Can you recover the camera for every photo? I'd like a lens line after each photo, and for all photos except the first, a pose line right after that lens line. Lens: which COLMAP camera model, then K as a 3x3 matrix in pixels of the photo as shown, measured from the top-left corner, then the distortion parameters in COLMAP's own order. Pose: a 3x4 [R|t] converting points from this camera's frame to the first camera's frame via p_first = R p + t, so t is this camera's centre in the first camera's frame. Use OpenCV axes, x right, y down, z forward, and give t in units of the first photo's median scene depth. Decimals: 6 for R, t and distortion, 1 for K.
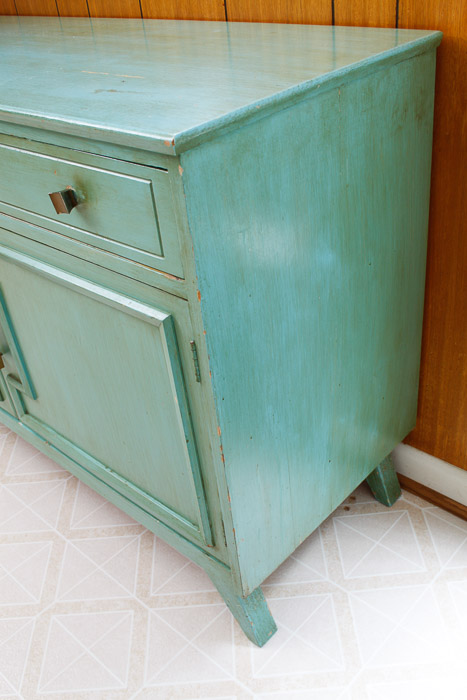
lens RADIAL K [[695.5, 0, 233.5], [0, 695.5, 350.0], [0, 0, 1]] dist [-0.107527, 0.002631]
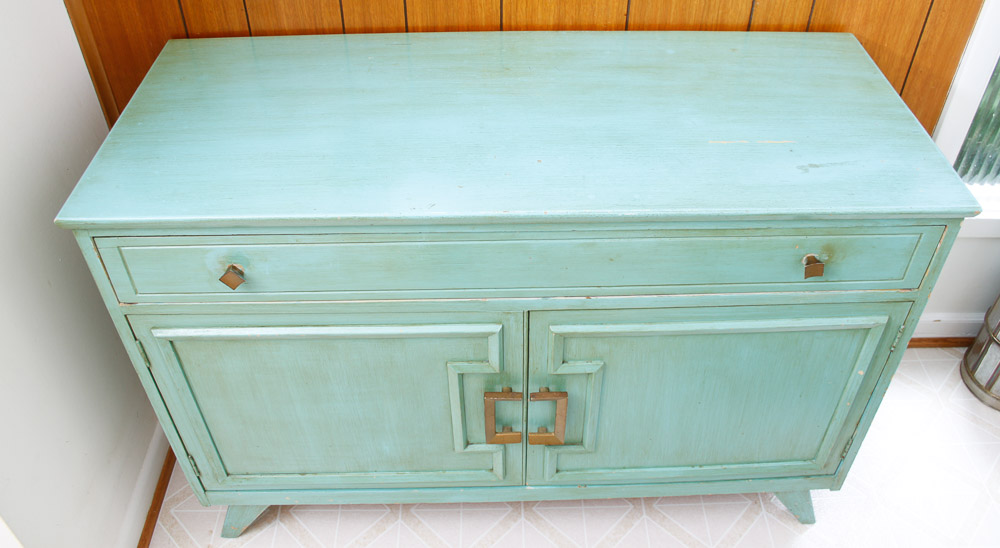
lens RADIAL K [[841.2, 0, 500.0], [0, 841.2, 274.0], [0, 0, 1]] dist [-0.131458, 0.000752]
pose [[0.718257, -0.389801, 0.576335, -1.005208], [0.327512, 0.920238, 0.214237, -0.473484], [-0.613876, 0.034879, 0.788632, 0.142877]]
